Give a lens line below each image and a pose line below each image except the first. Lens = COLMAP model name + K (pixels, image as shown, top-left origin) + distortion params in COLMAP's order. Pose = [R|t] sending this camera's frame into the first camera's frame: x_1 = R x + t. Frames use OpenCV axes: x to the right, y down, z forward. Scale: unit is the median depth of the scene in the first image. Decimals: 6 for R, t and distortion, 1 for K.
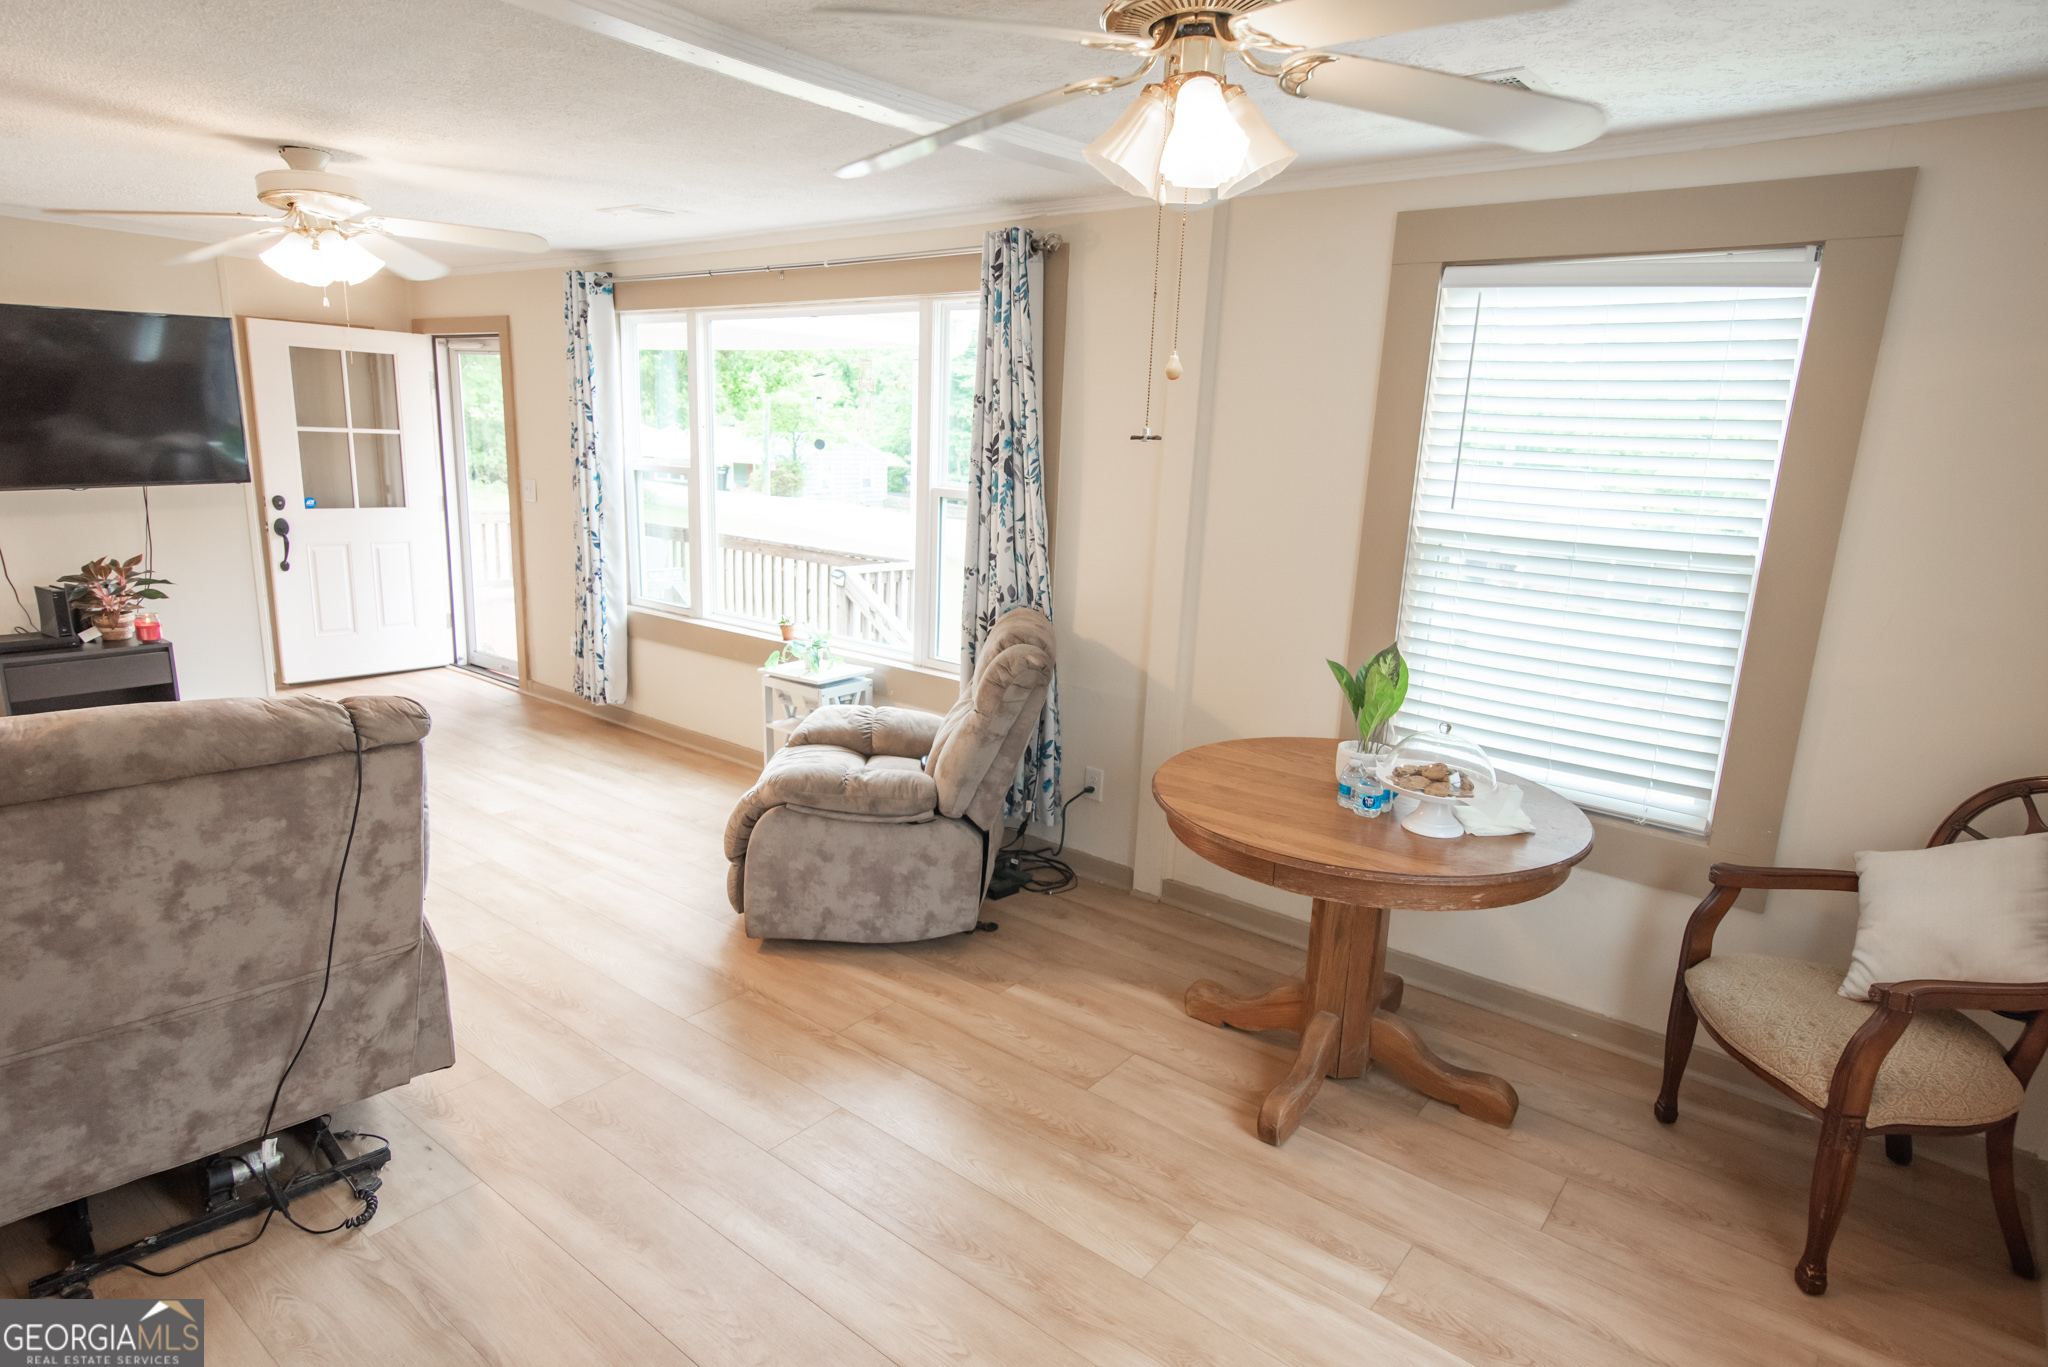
lens RADIAL K [[1135.7, 0, 1024.0], [0, 1135.7, 683.5], [0, 0, 1]] dist [0.026139, 0.003523]
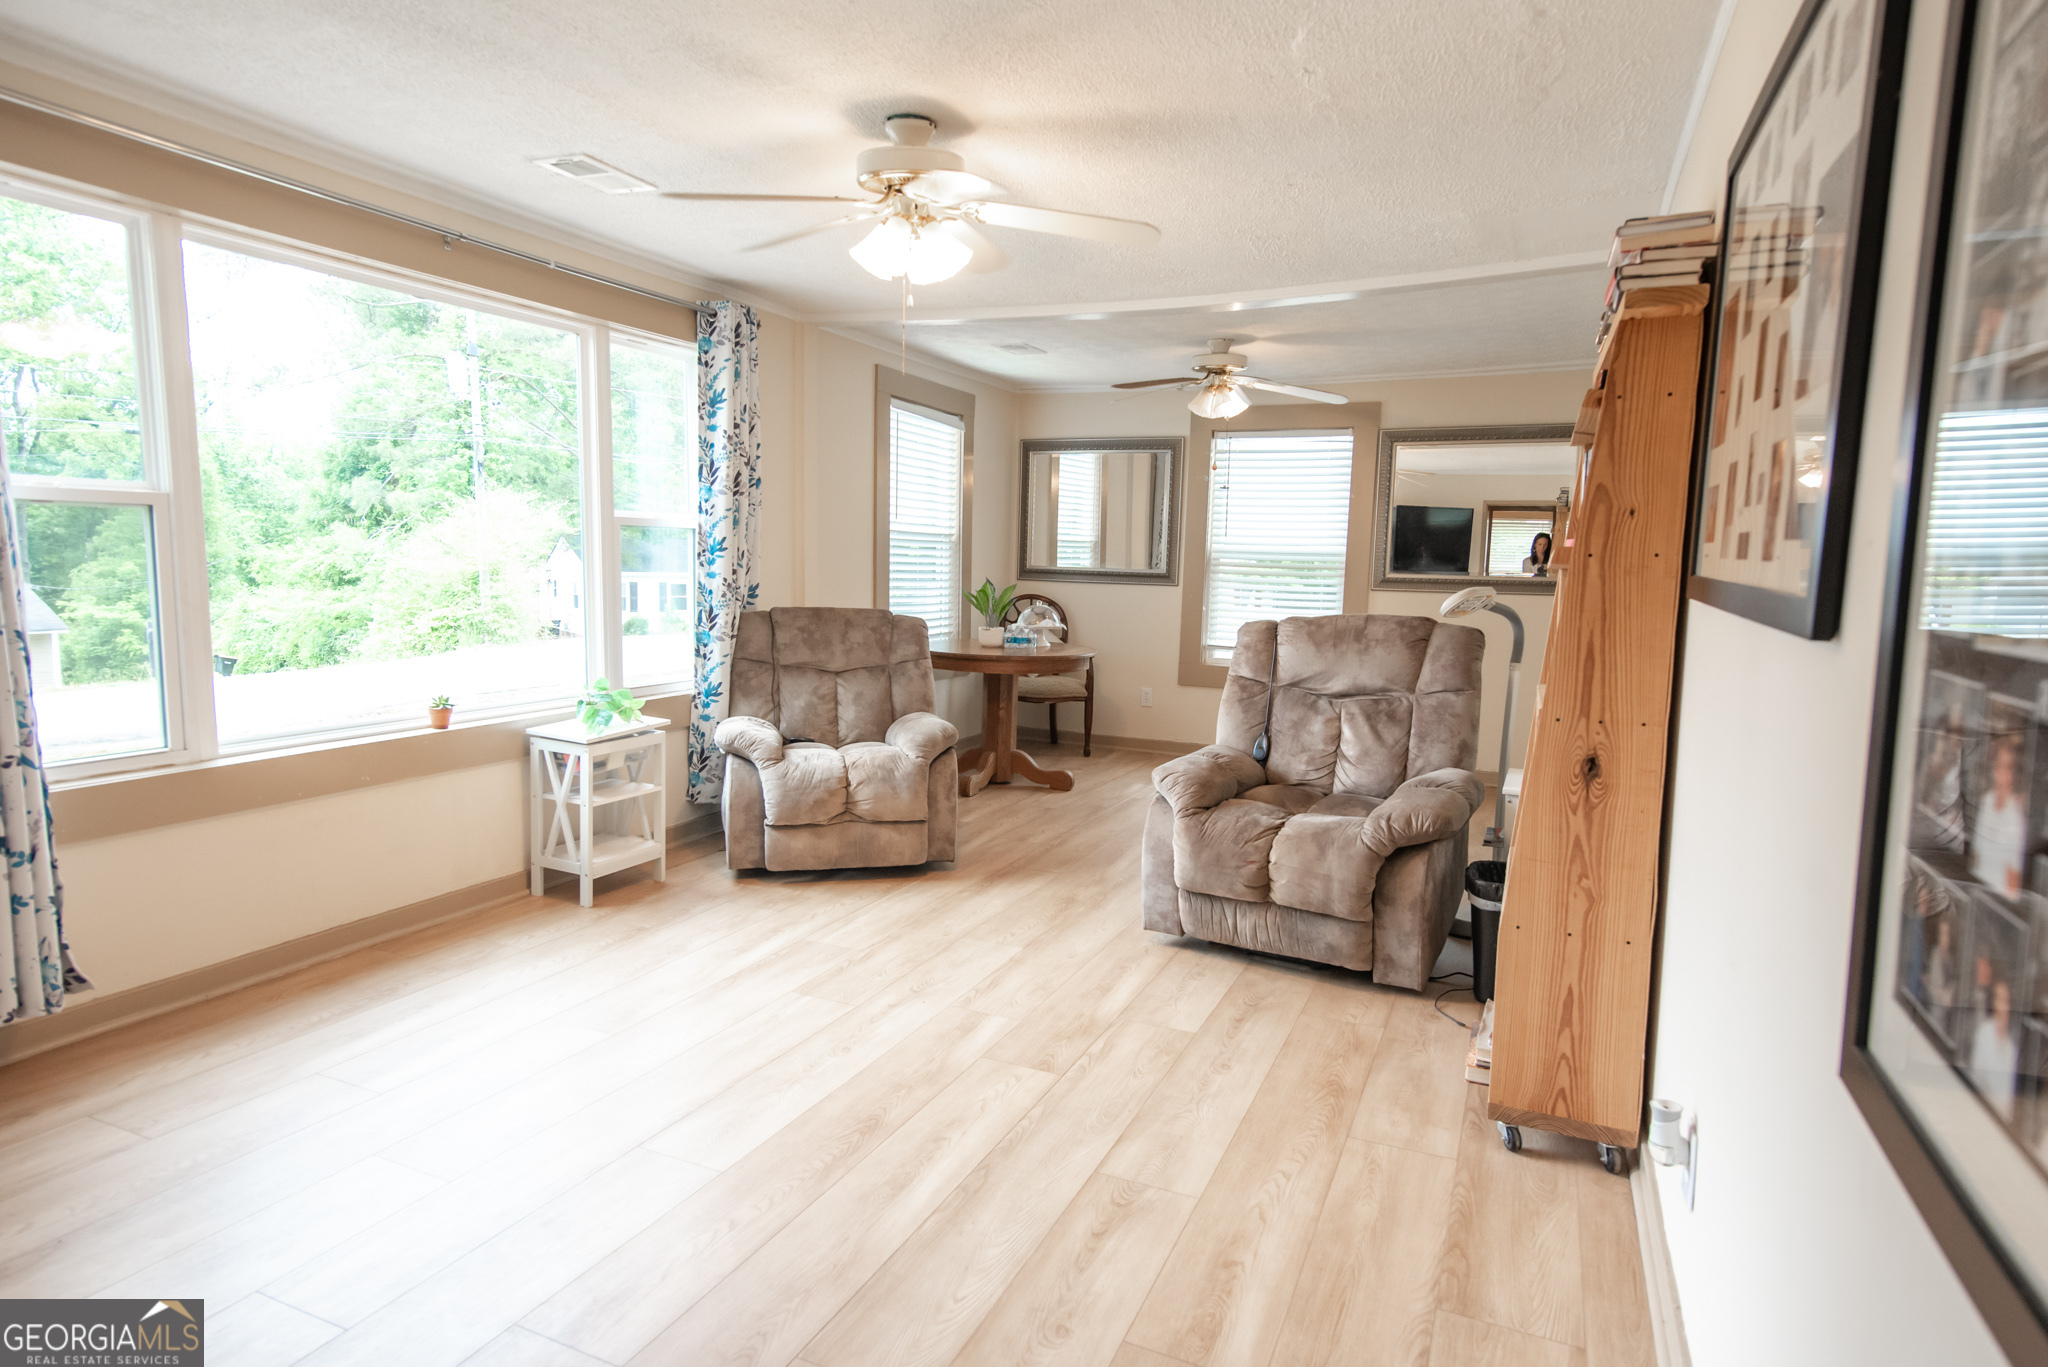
lens RADIAL K [[1135.7, 0, 1024.0], [0, 1135.7, 683.5], [0, 0, 1]] dist [0.026139, 0.003523]
pose [[-0.237382, -0.153186, 0.959262, -0.983710], [0.181122, 0.963192, 0.198635, -0.141478], [-0.954382, 0.220896, -0.200899, 0.768732]]
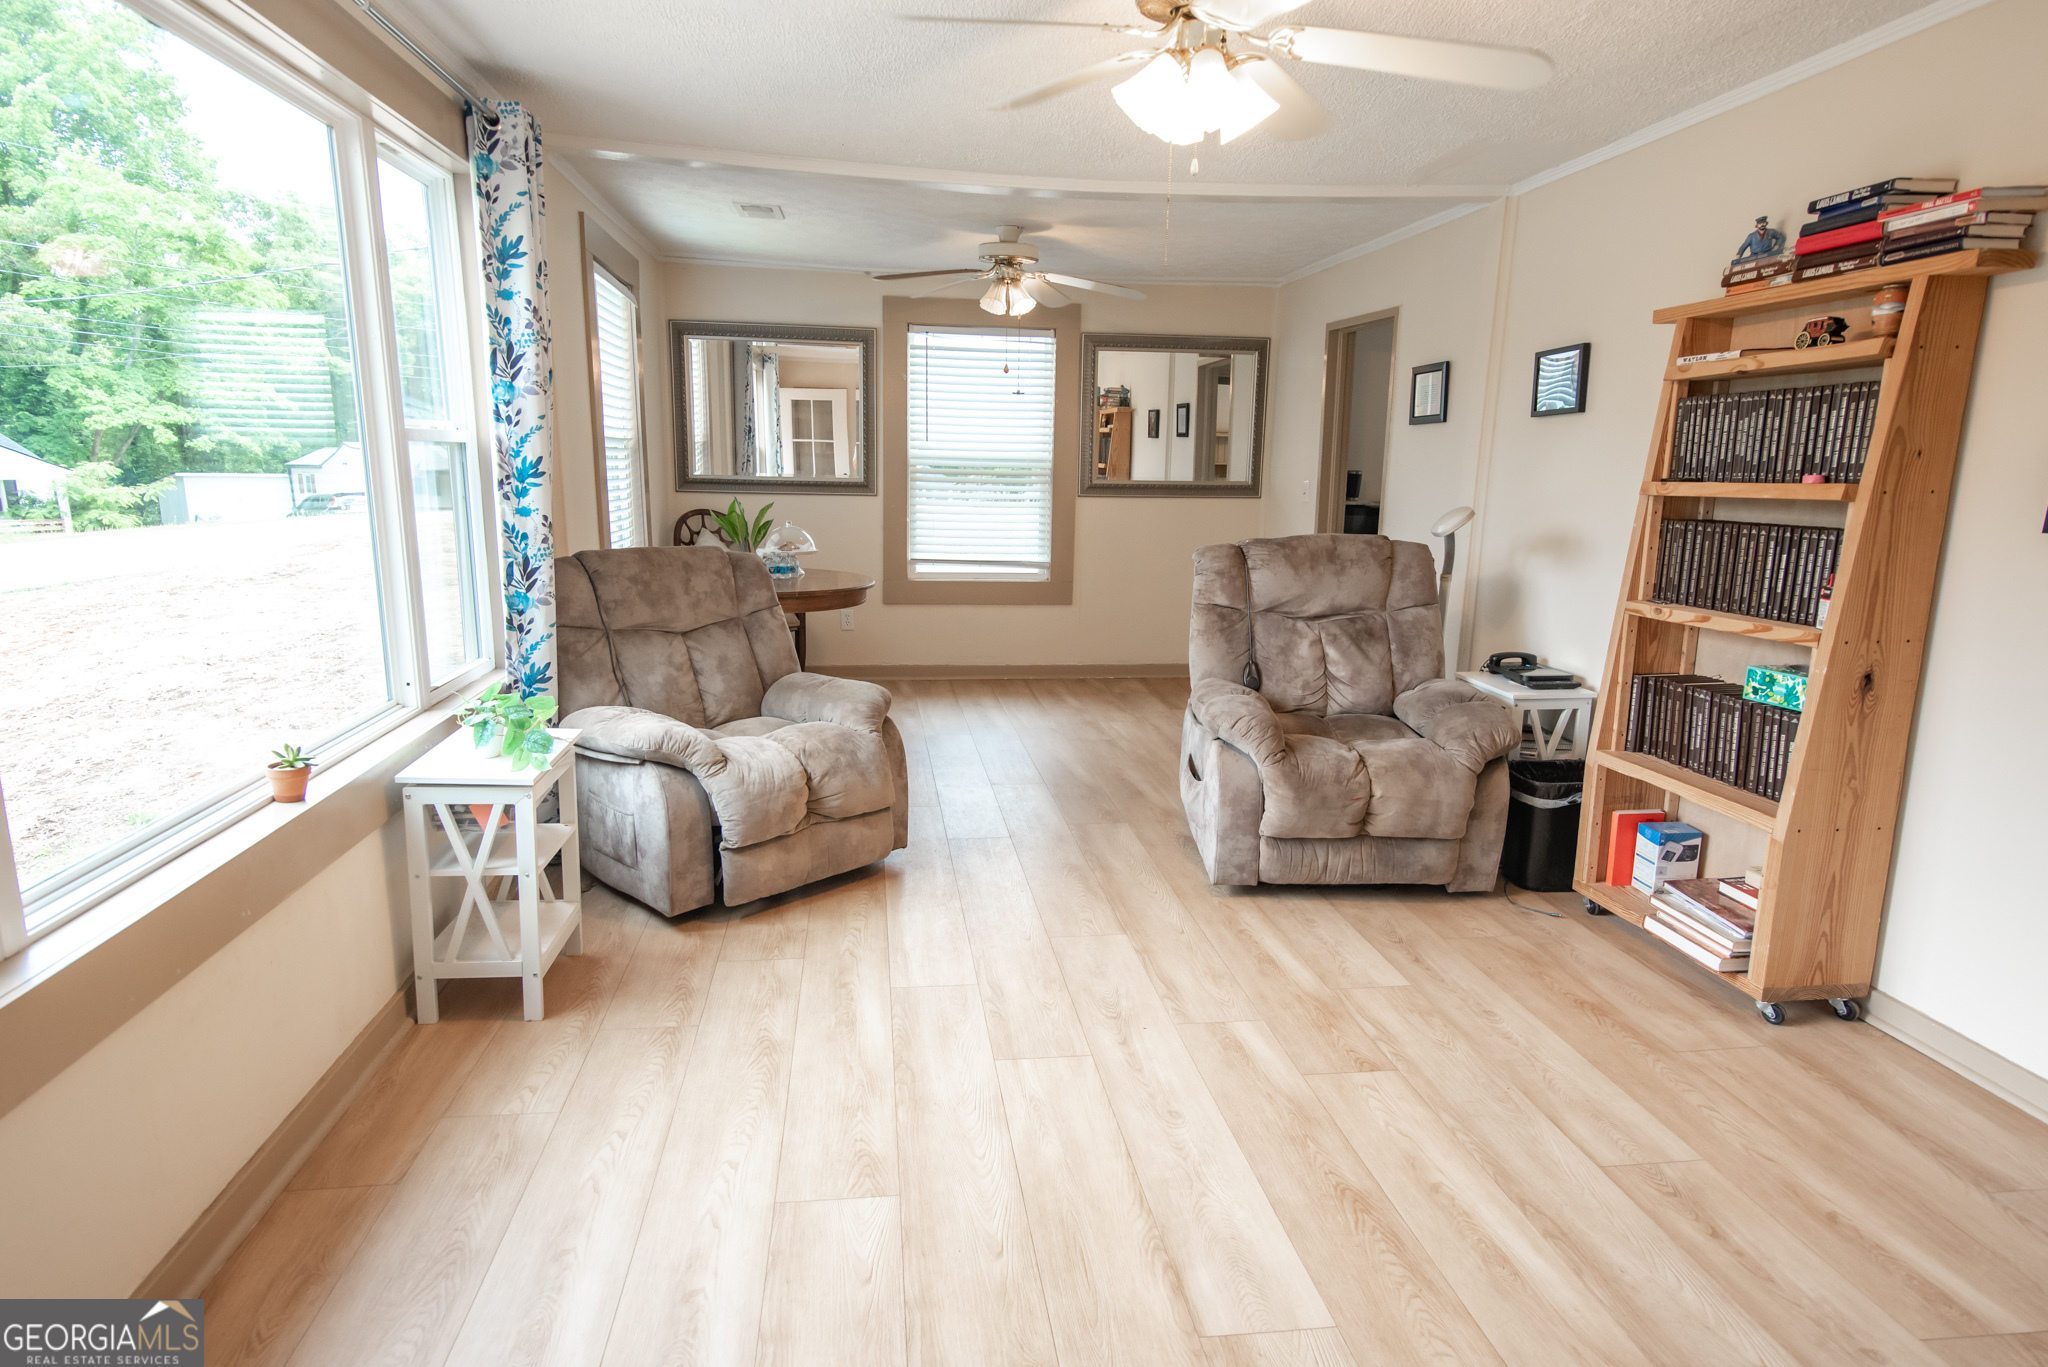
lens RADIAL K [[1135.7, 0, 1024.0], [0, 1135.7, 683.5], [0, 0, 1]] dist [0.026139, 0.003523]
pose [[-0.719304, -0.188369, 0.668670, -0.684684], [0.106817, 0.921100, 0.374385, -0.210042], [-0.686435, 0.340722, -0.642430, 1.055458]]
